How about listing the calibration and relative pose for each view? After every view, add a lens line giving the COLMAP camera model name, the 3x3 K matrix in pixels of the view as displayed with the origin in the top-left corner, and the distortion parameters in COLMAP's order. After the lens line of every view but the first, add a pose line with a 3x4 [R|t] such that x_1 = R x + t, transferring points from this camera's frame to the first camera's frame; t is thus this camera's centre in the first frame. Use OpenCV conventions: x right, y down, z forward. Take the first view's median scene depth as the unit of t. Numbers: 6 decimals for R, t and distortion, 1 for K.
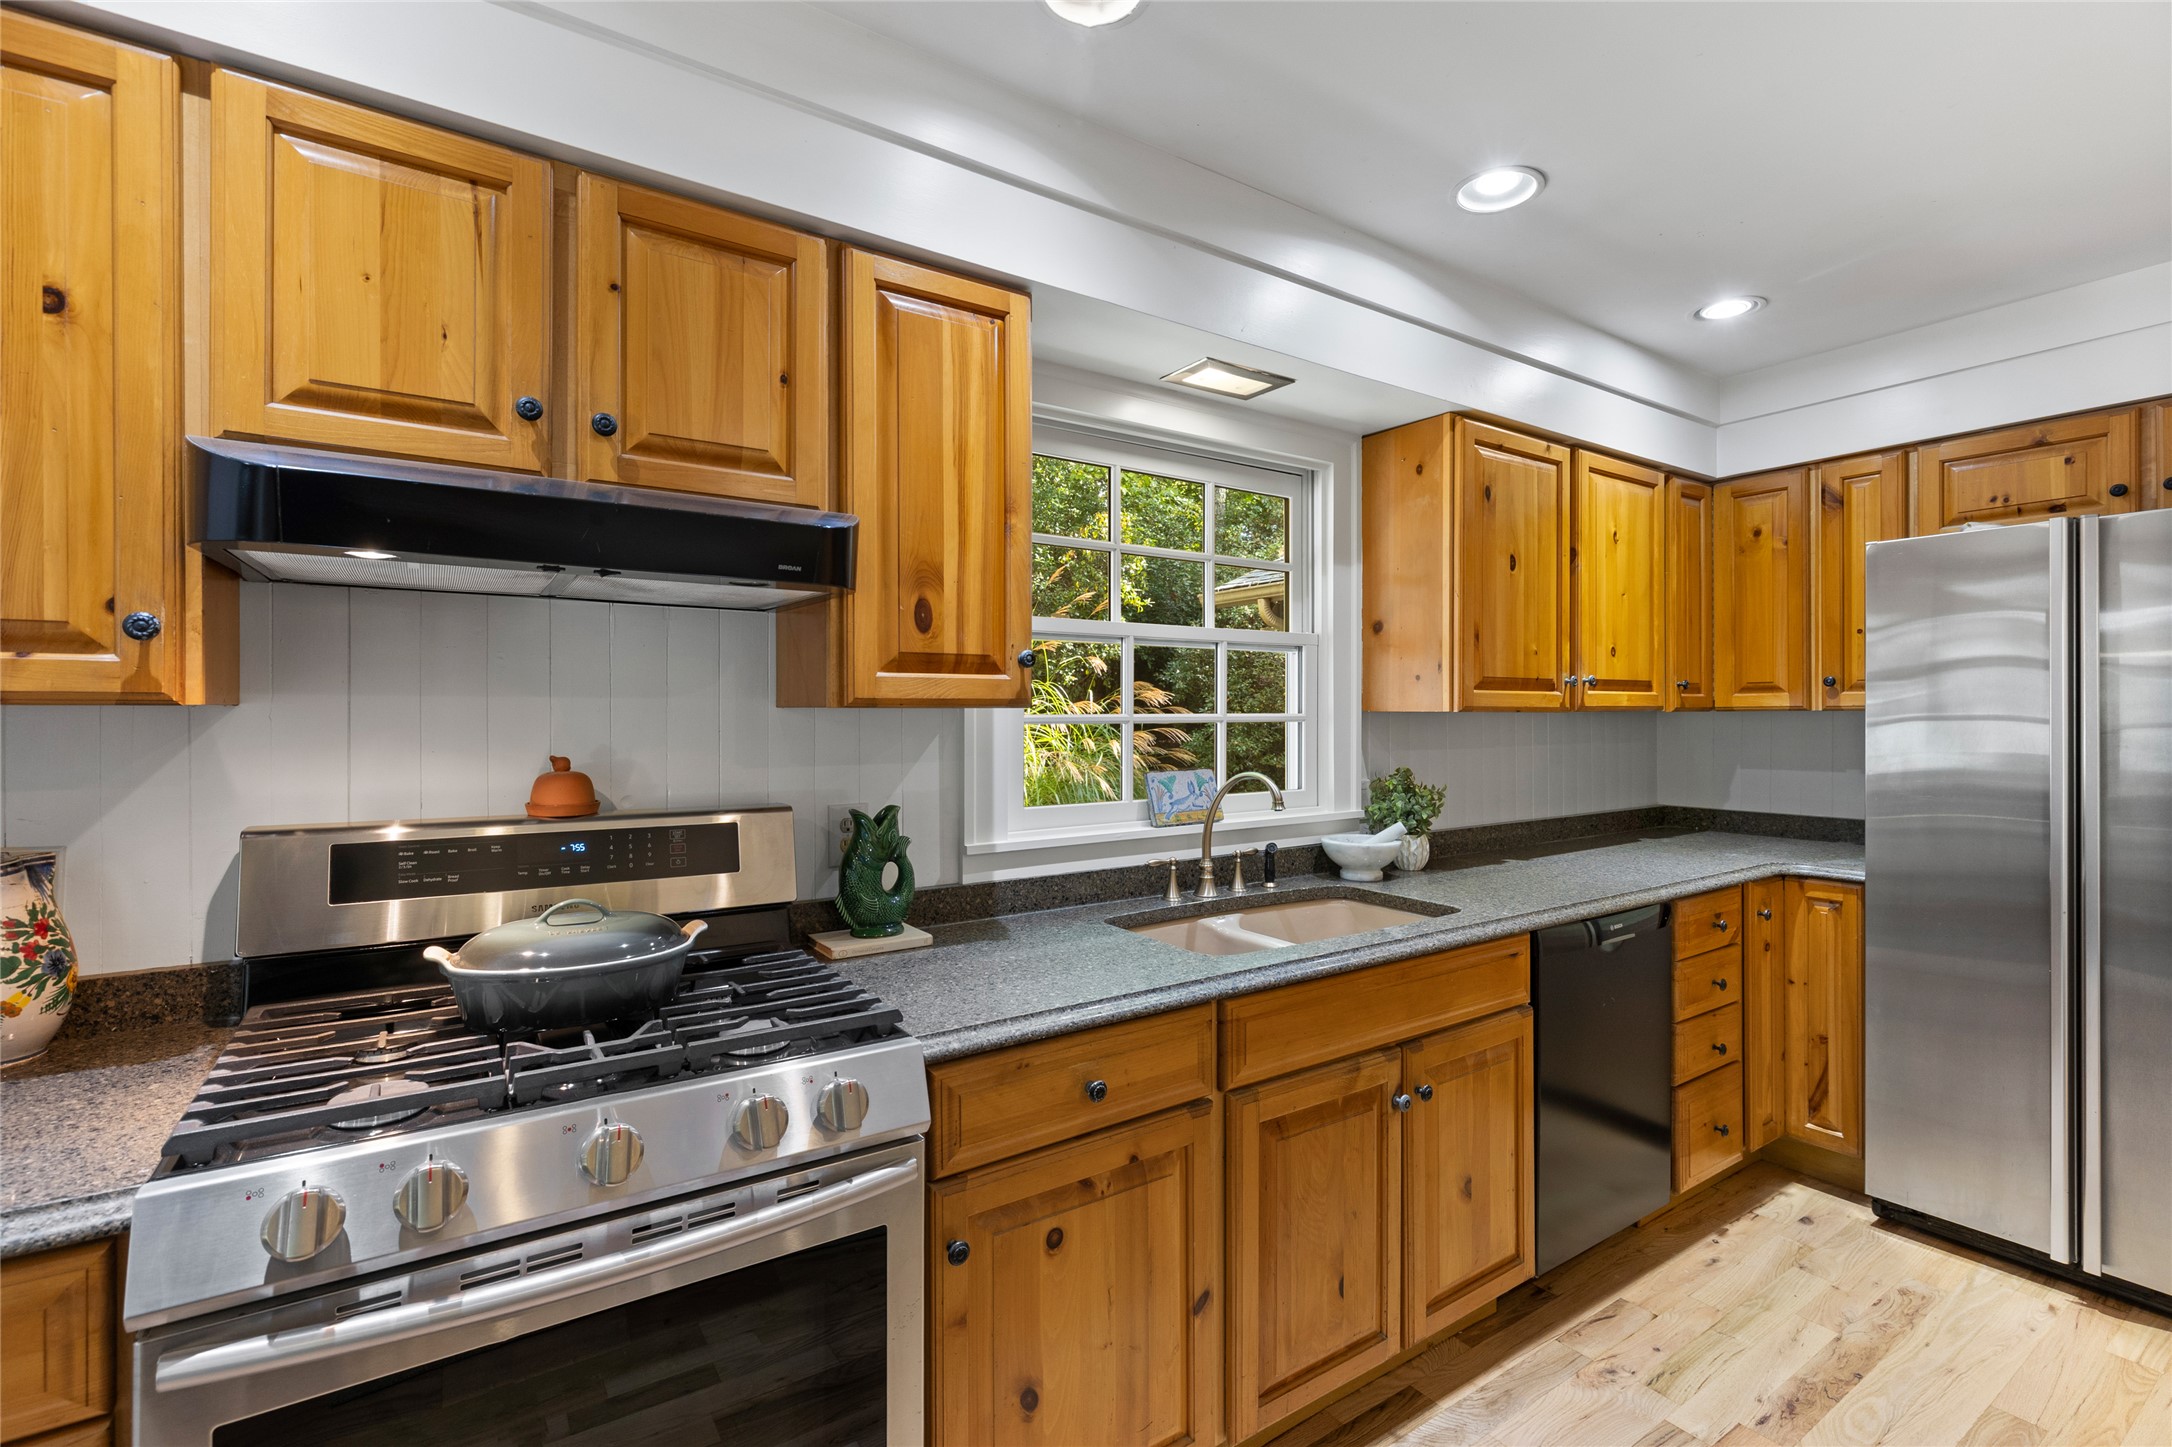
lens RADIAL K [[966.6, 0, 1086.9], [0, 966.6, 716.9], [0, 0, 1]] dist [0.000346, 0.000128]
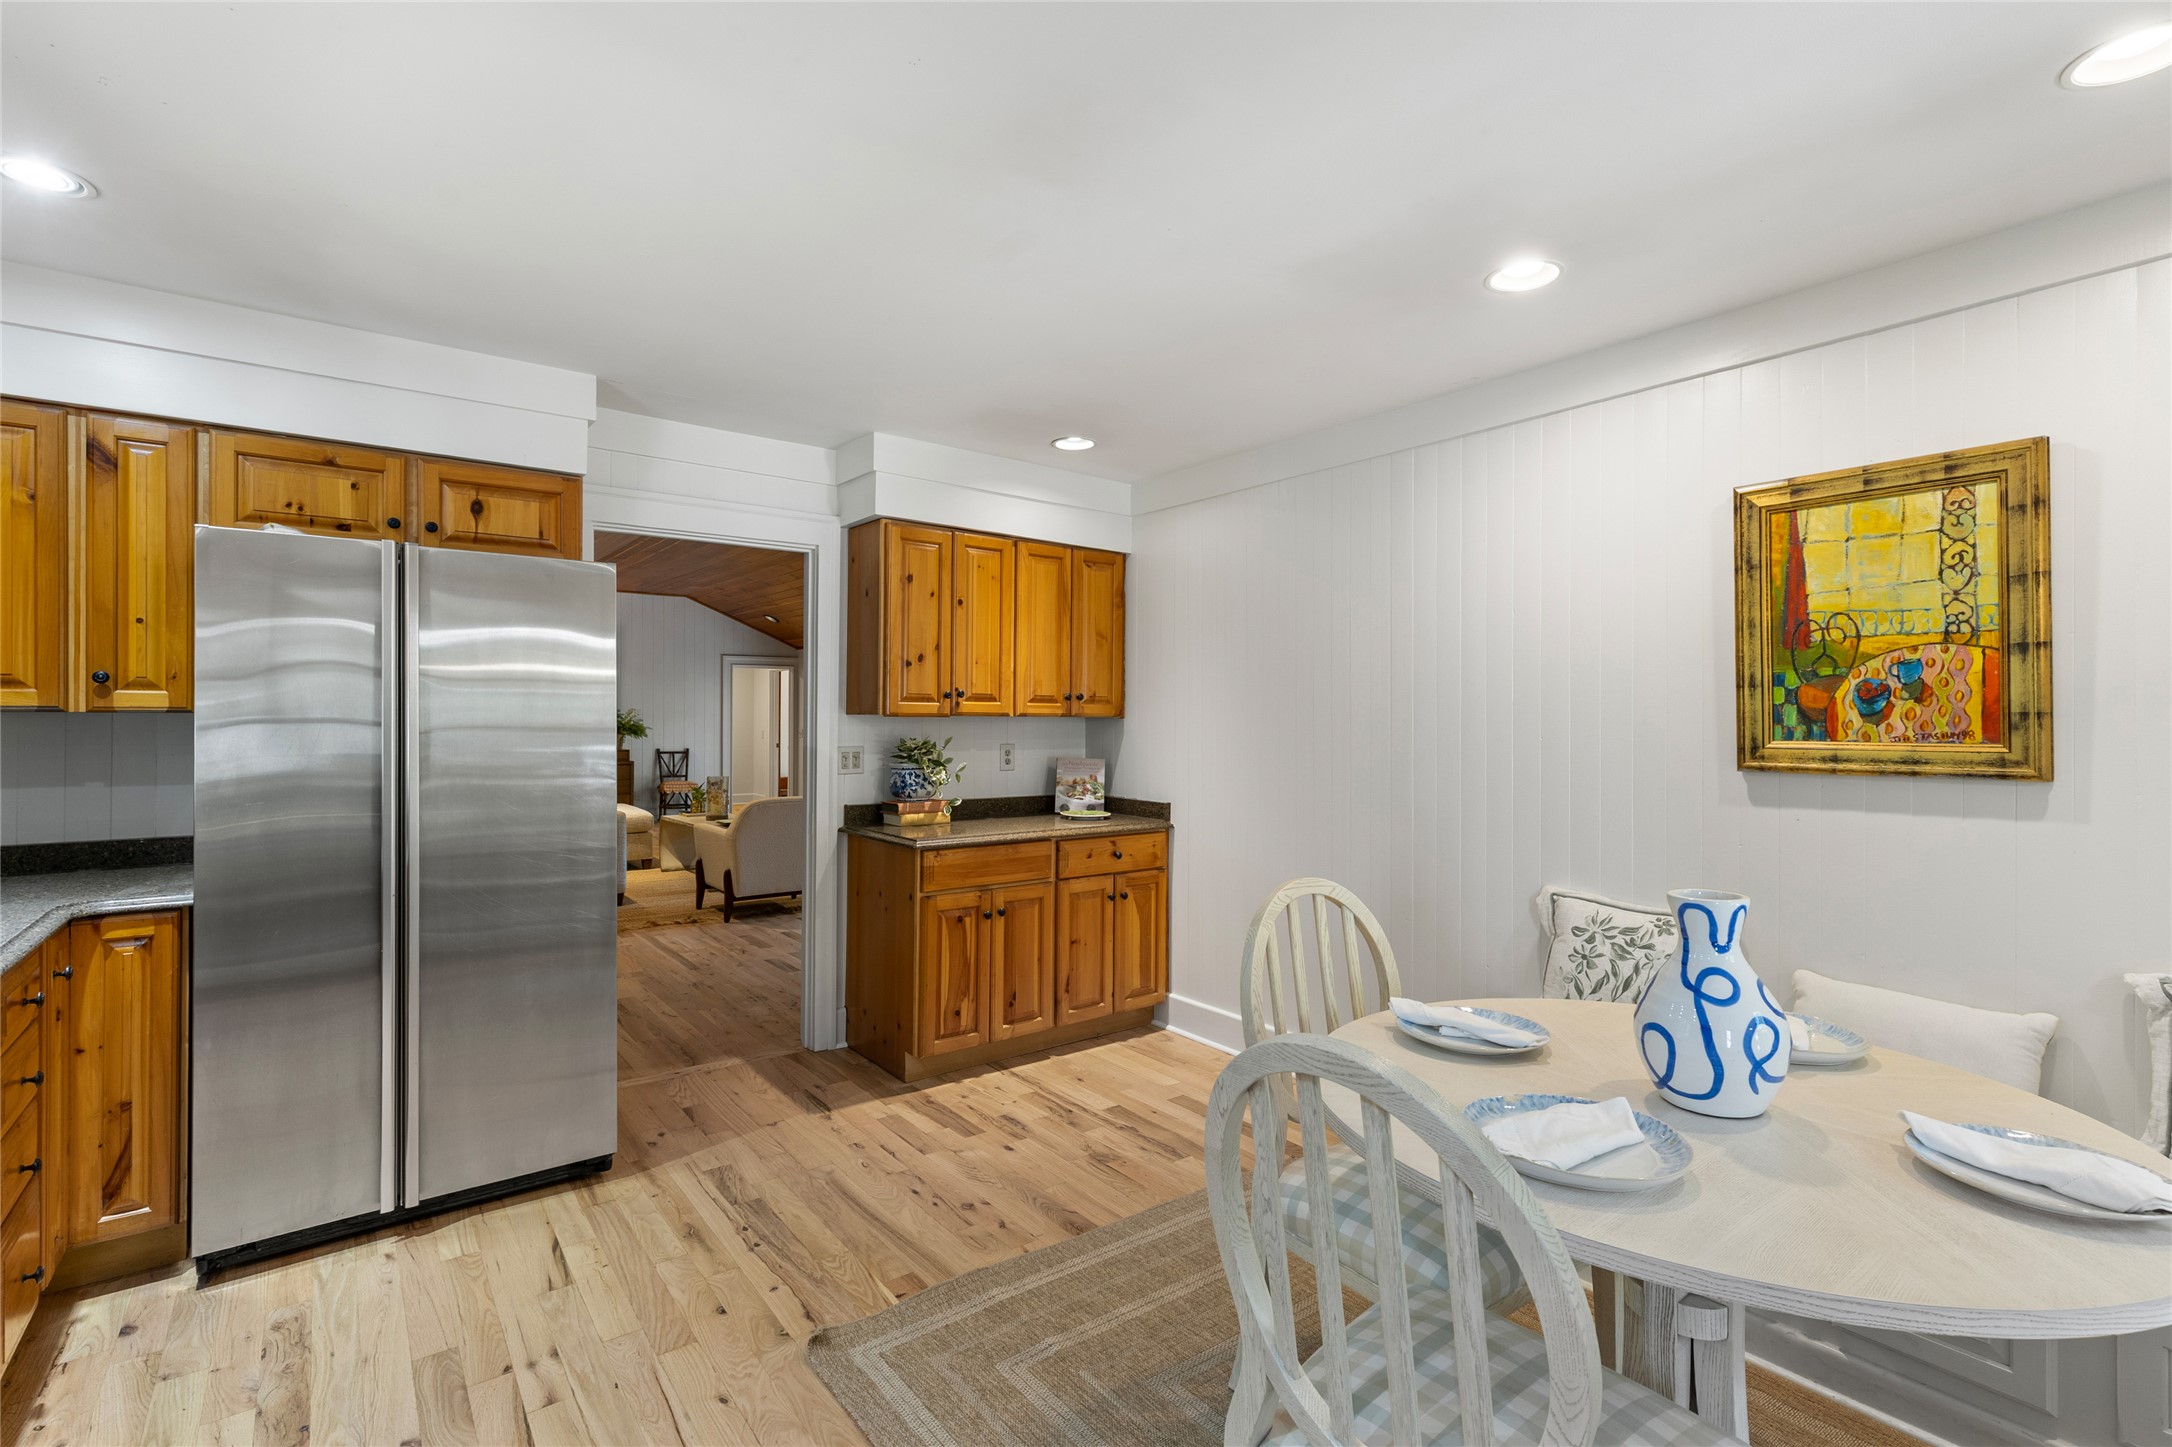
lens RADIAL K [[994.2, 0, 1087.3], [0, 994.2, 722.5], [0, 0, 1]] dist [0.002390, 0.000216]
pose [[-0.069139, -0.002408, 0.997604, -0.164334], [-0.000612, 0.999997, 0.002372, -0.000535], [-0.997607, -0.000447, -0.069141, 0.246446]]
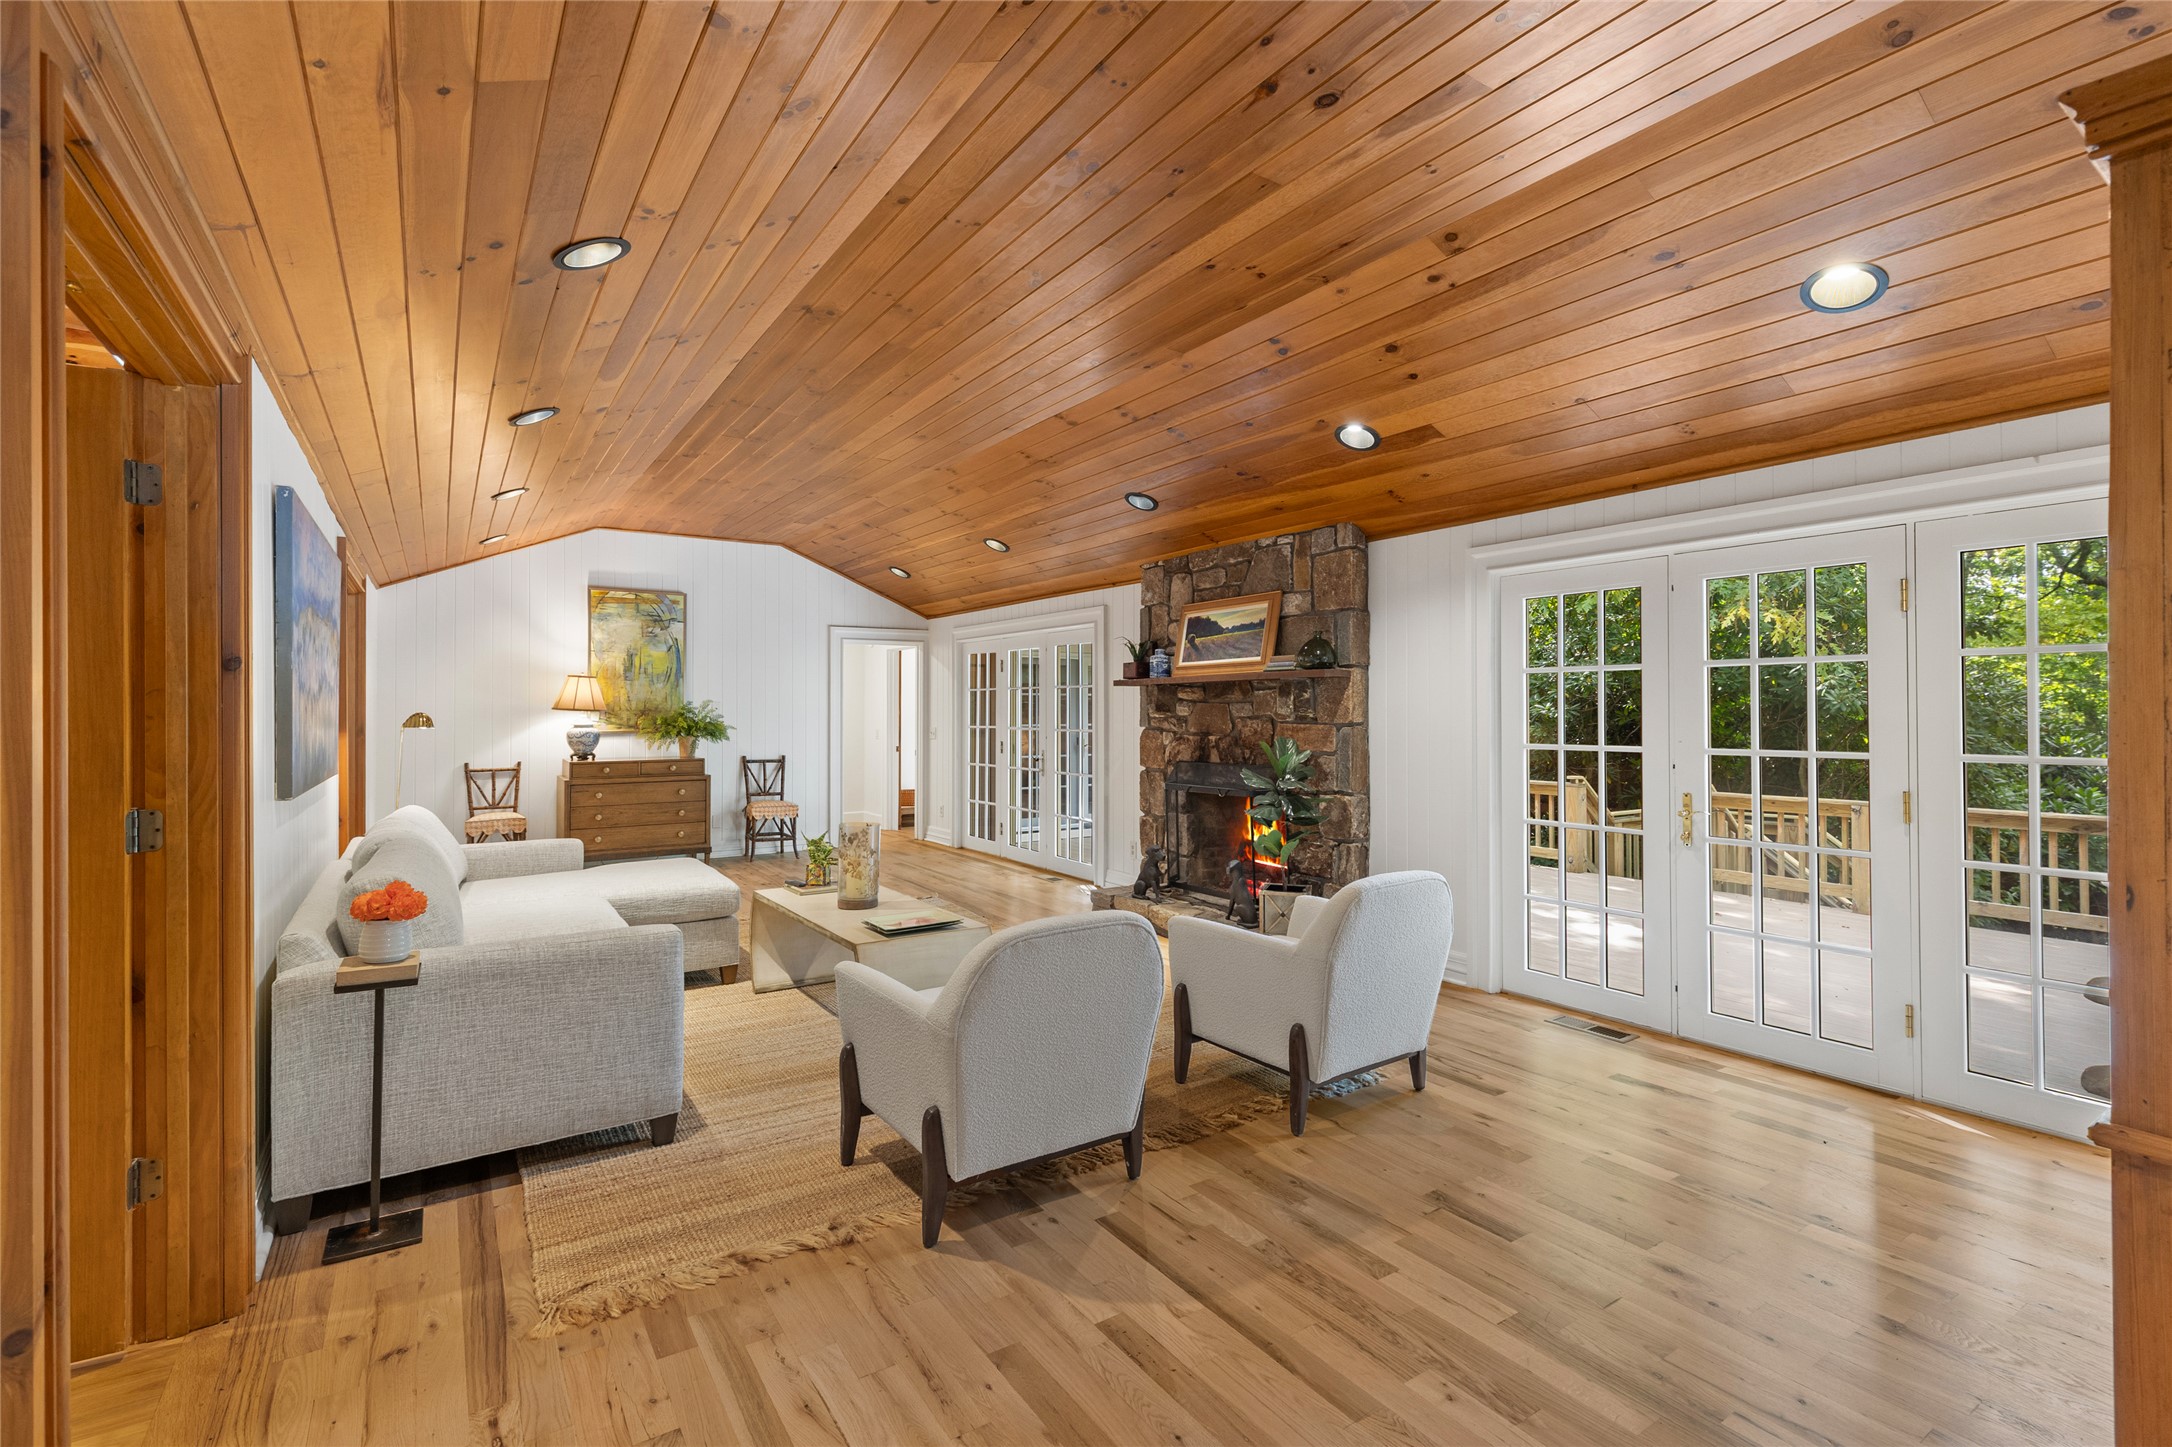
lens RADIAL K [[967.1, 0, 1085.1], [0, 967.1, 711.1], [0, 0, 1]] dist [0.002916, 0.000127]
pose [[-0.004249, 0.002409, 0.999988, 1.542023], [0.005015, 0.999985, -0.002388, -0.003397], [-0.999978, 0.005005, -0.004261, 0.859144]]
